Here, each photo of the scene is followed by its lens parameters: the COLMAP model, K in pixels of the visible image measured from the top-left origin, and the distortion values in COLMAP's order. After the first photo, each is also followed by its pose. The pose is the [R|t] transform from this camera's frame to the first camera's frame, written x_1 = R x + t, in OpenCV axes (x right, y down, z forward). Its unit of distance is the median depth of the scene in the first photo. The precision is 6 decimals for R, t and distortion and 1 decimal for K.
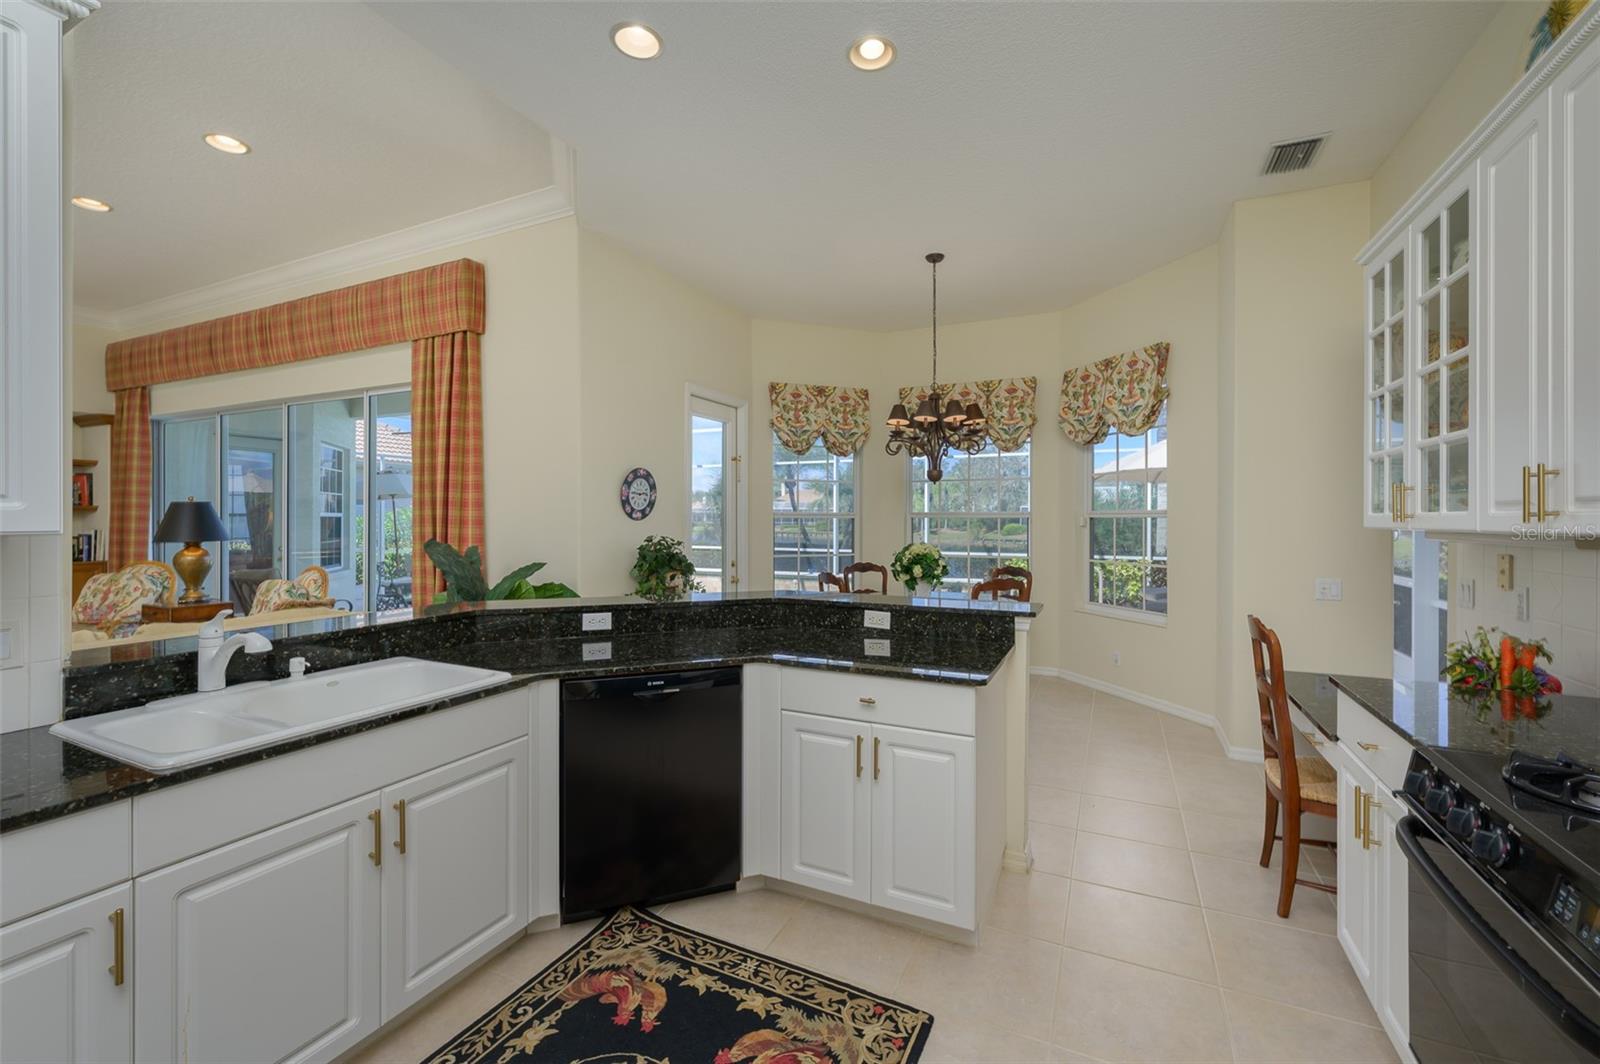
lens RADIAL K [[651.3, 0, 812.3], [0, 651.3, 524.1], [0, 0, 1]] dist [-0.000426, -0.000261]
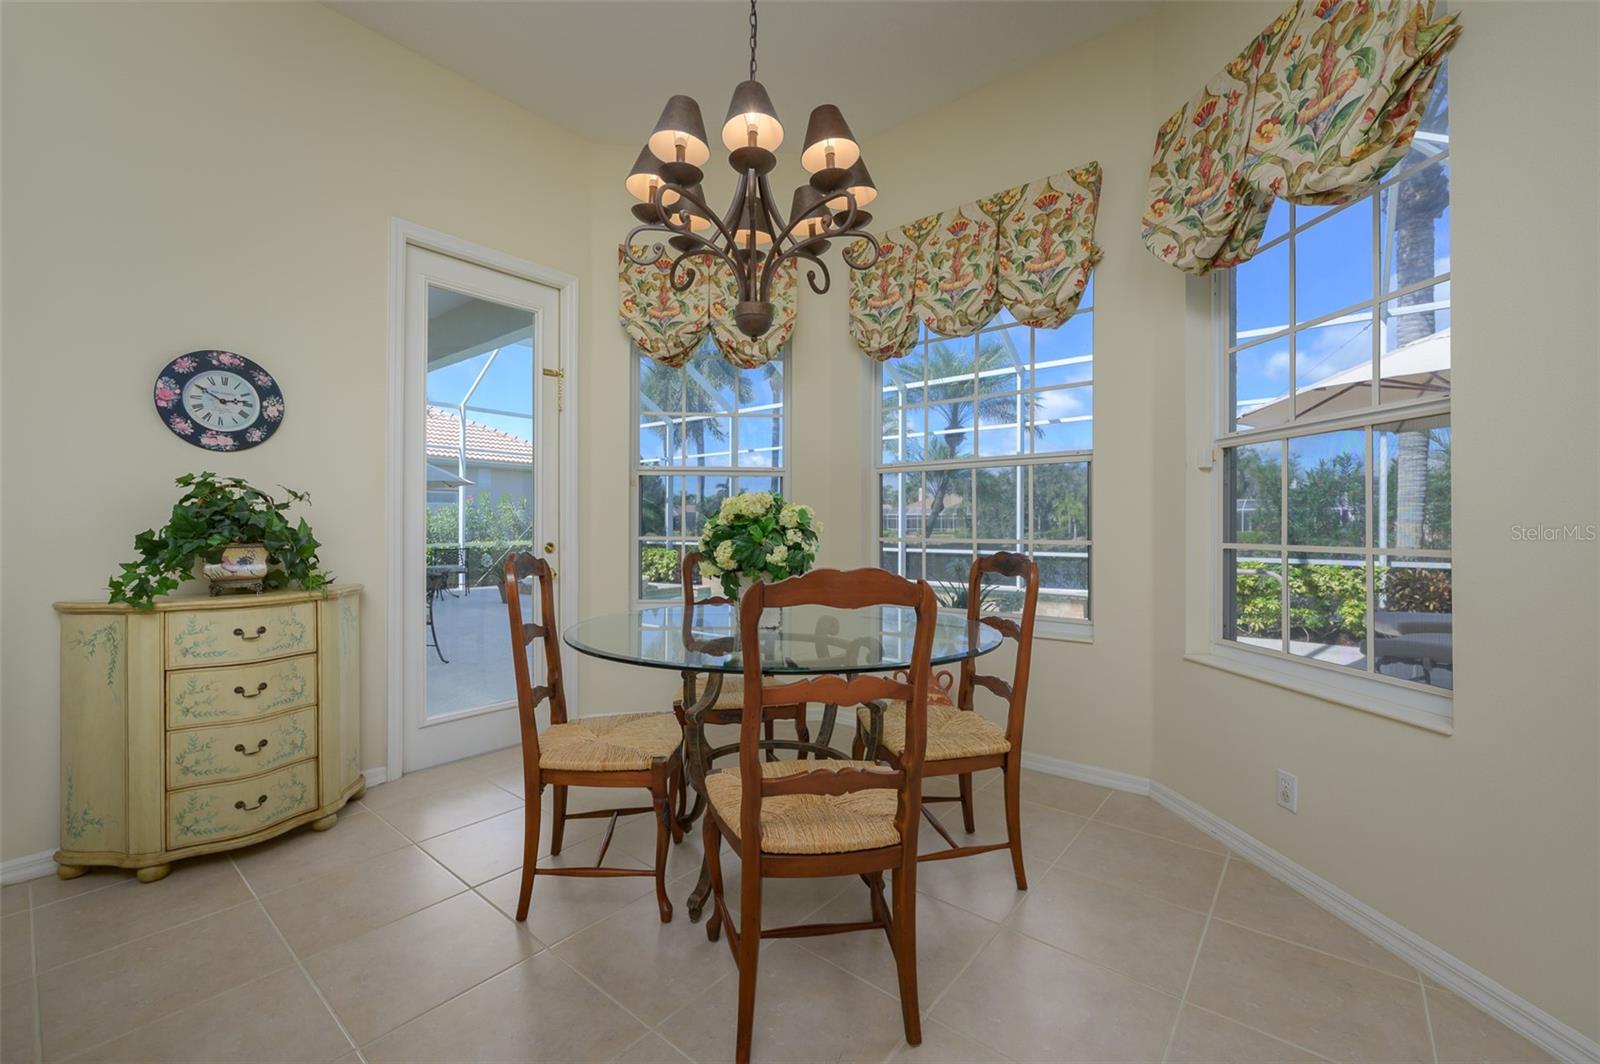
lens RADIAL K [[633.6, 0, 800.0], [0, 633.6, 532.0], [0, 0, 1]] dist [0.000845, 0.000000]
pose [[0.964972, 0.002128, -0.262344, 0.286094], [-0.003074, 0.999990, -0.003197, 0.053436], [0.262334, 0.003891, 0.964969, 0.556466]]
